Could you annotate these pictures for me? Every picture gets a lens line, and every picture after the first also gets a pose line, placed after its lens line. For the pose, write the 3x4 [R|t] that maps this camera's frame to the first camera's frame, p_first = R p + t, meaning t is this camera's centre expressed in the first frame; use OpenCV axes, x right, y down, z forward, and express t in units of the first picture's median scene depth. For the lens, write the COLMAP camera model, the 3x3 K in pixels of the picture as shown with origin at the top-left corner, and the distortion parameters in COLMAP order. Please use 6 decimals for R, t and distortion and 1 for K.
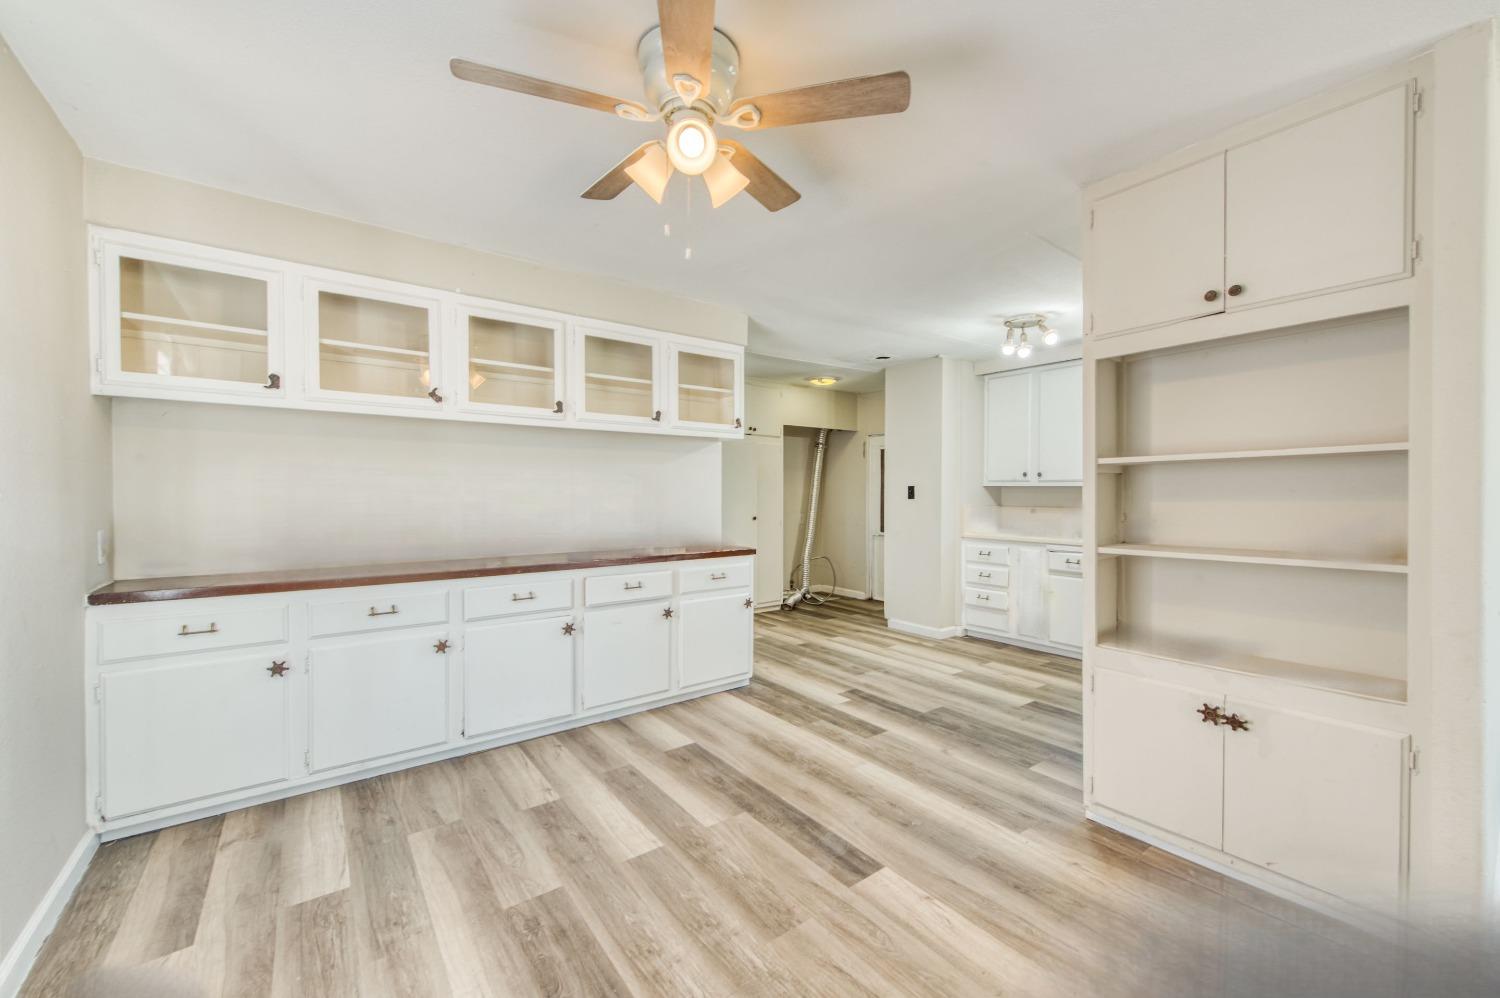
lens RADIAL K [[605.1, 0, 721.9], [0, 605.1, 500.0], [0, 0, 1]] dist [0.001114, -0.000032]
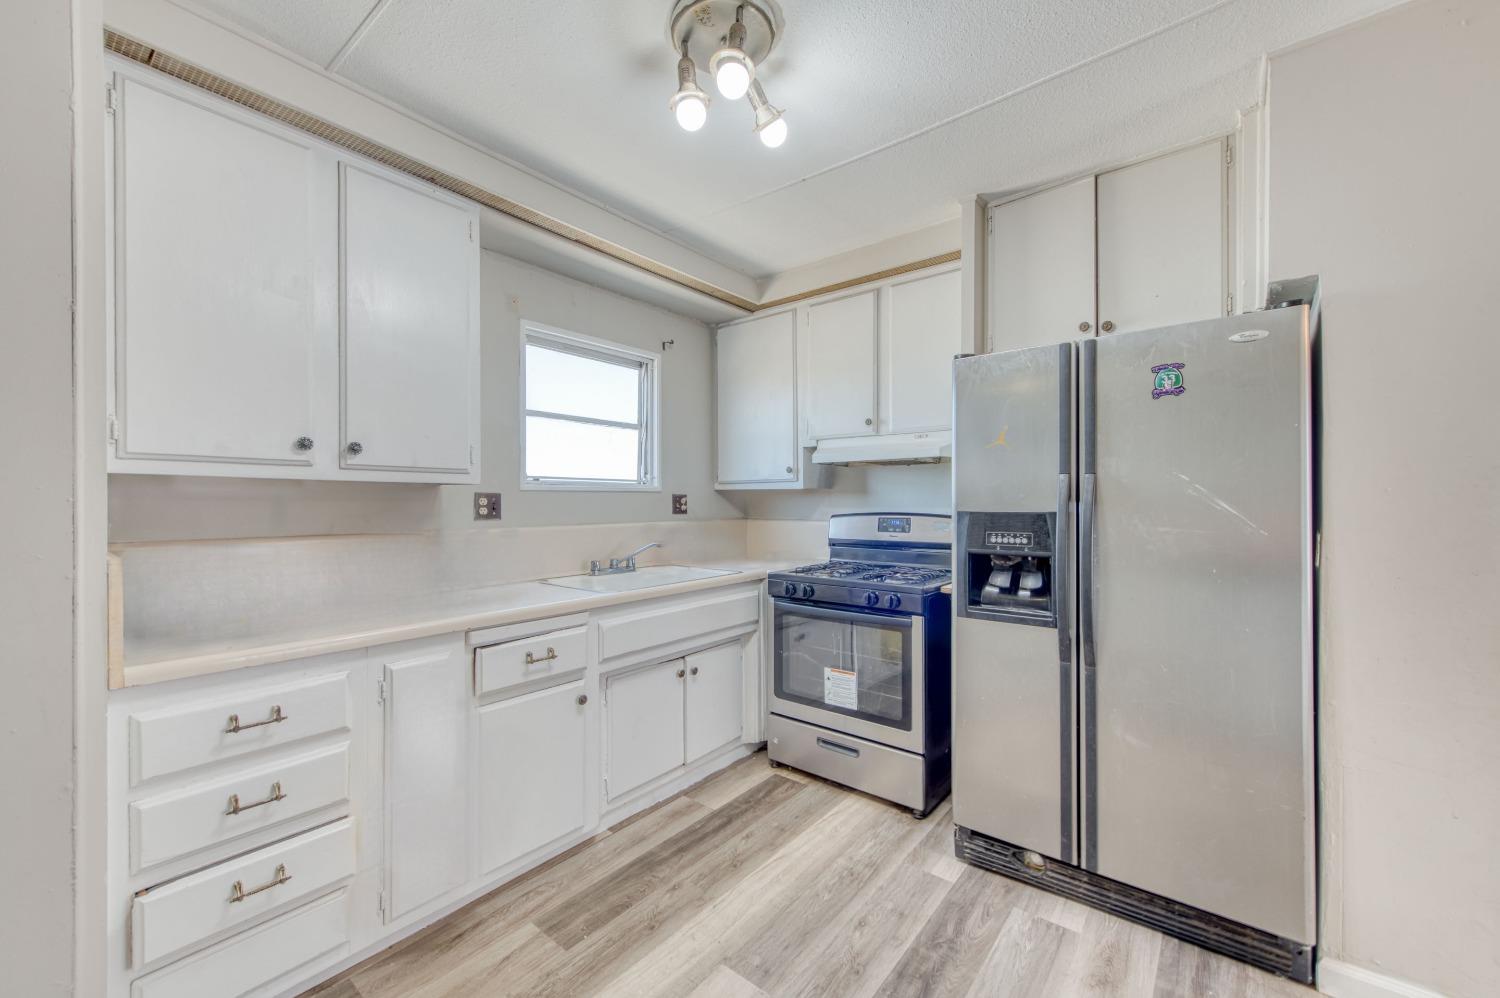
lens RADIAL K [[583.8, 0, 750.0], [0, 583.8, 499.0], [0, 0, 1]] dist [-0.000135, -0.000133]
pose [[-0.280852, 0.000945, 0.959751, 0.115377], [0.010147, 0.999947, 0.001984, -0.009538], [-0.959697, 0.010296, -0.280847, 0.831490]]
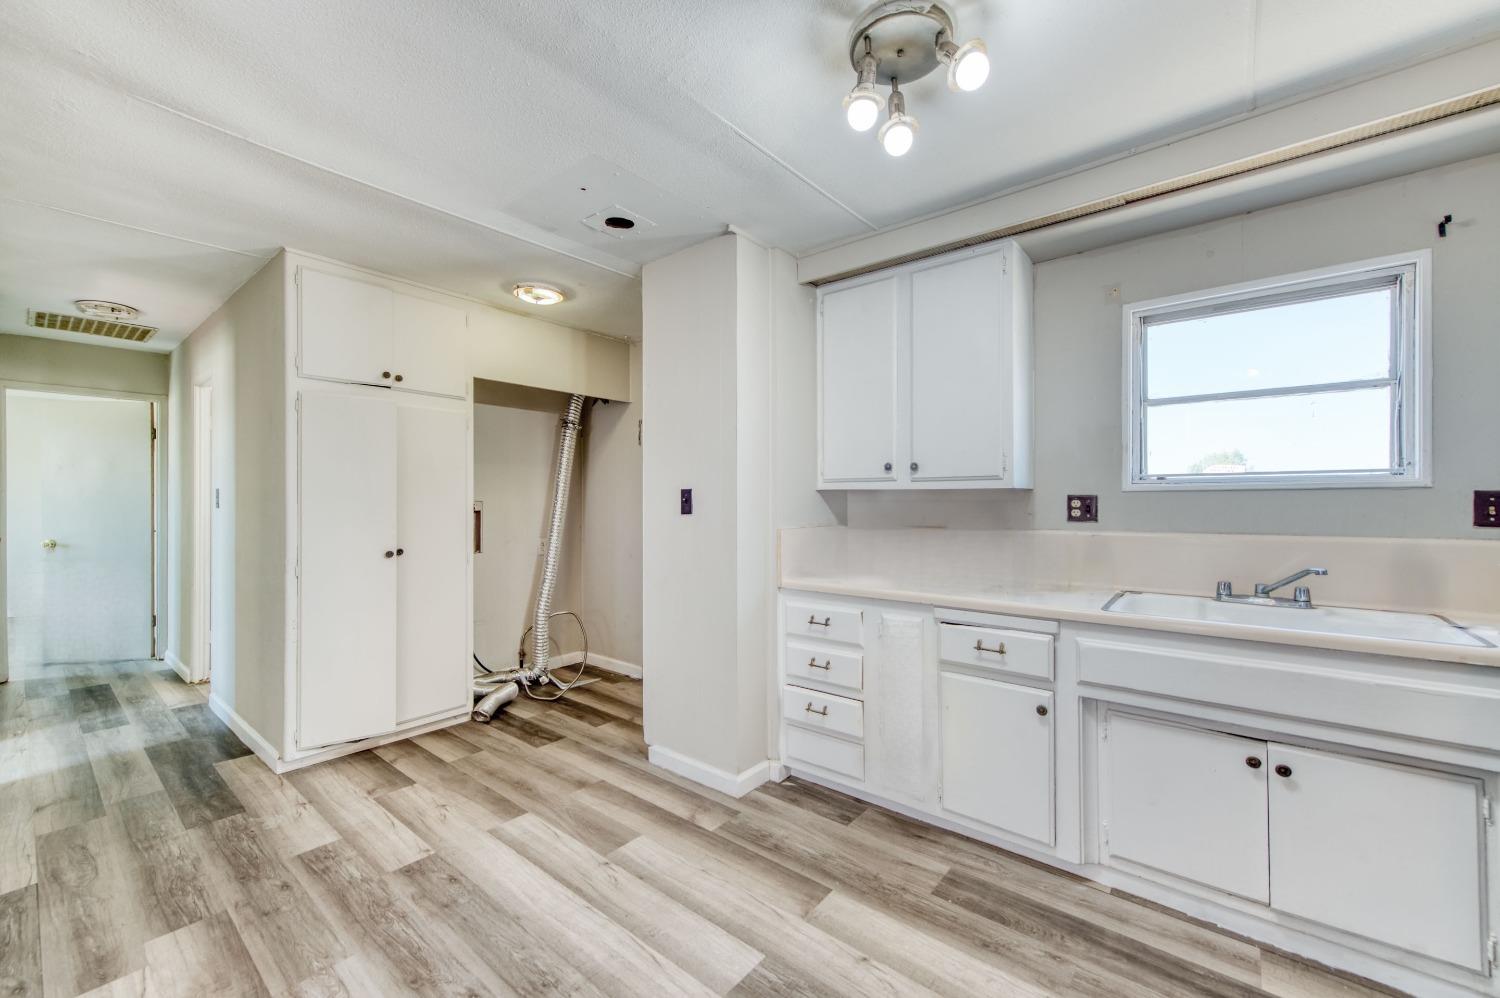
lens RADIAL K [[594.5, 0, 746.1], [0, 594.5, 502.7], [0, 0, 1]] dist [-0.000219, -0.000116]
pose [[0.963188, -0.002444, 0.268816, 0.234074], [0.005786, 0.999916, -0.011641, -0.005734], [-0.268765, 0.012768, 0.963121, 0.517759]]
